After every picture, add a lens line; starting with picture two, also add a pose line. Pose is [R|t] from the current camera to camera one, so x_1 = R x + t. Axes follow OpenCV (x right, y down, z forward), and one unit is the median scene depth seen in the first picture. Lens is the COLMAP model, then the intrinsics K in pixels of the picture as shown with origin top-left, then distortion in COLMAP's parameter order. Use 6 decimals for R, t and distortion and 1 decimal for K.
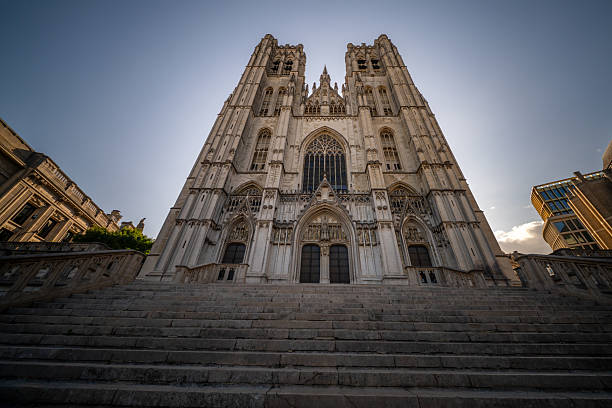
lens RADIAL K [[207.6, 0, 321.0], [0, 207.6, 177.0], [0, 0, 1]] dist [0.021373, 0.000021]
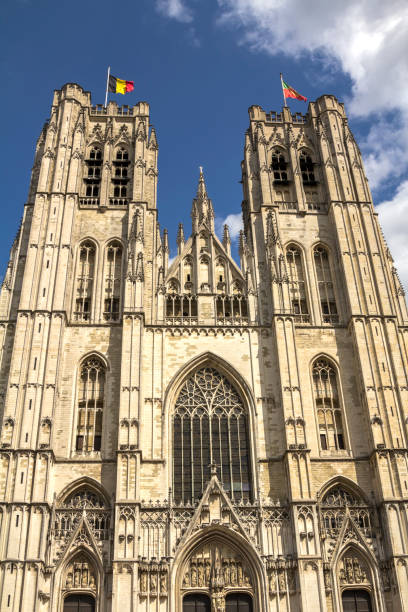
lens RADIAL K [[674.6, 0, 194.1], [0, 674.6, 305.6], [0, 0, 1]] dist [-0.067372, 0.000000]
pose [[0.997040, 0.006136, 0.076644, -0.171345], [-0.012117, 0.996894, 0.077818, -0.572102], [-0.075928, -0.078516, 0.994017, -0.770196]]
